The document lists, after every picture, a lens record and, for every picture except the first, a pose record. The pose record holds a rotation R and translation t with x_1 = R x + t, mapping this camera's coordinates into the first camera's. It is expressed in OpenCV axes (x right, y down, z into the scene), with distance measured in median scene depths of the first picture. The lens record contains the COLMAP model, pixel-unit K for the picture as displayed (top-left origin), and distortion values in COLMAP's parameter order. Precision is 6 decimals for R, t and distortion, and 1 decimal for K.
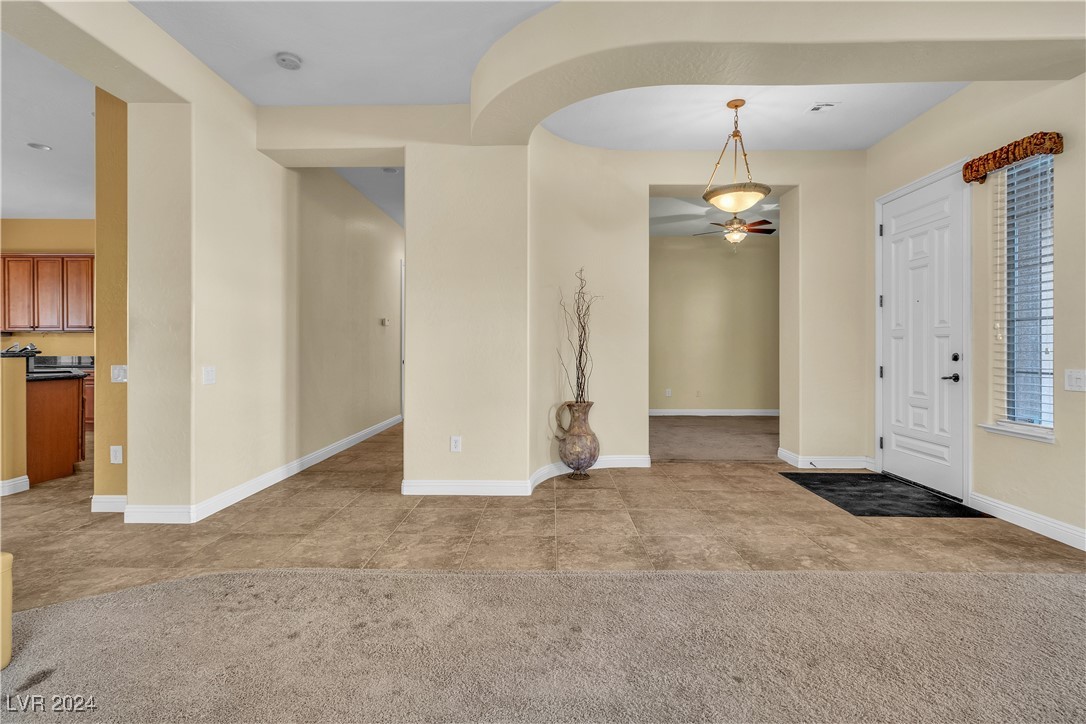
lens RADIAL K [[510.6, 0, 540.7], [0, 510.6, 347.2], [0, 0, 1]] dist [0.002557, -0.000136]
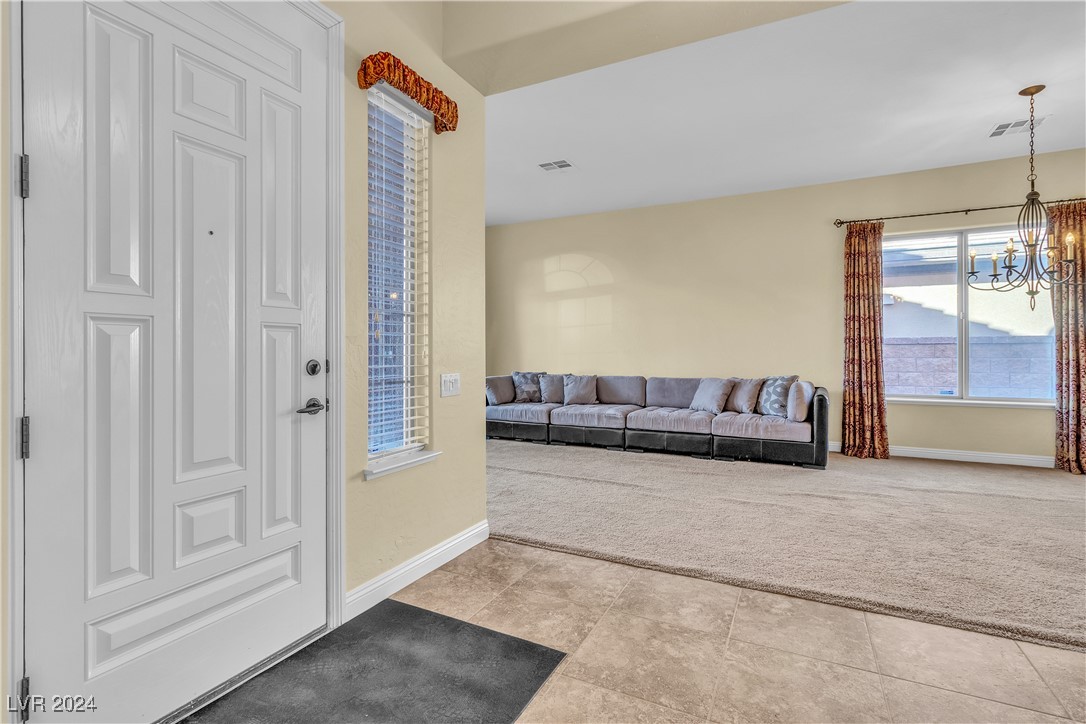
lens RADIAL K [[510.6, 0, 543.3], [0, 510.6, 355.8], [0, 0, 1]] dist [0.002557, -0.000136]
pose [[-0.901172, -0.002780, 0.433454, 0.372394], [-0.000912, 0.999989, 0.004518, 0.004071], [-0.433462, 0.003676, -0.901165, 1.403122]]
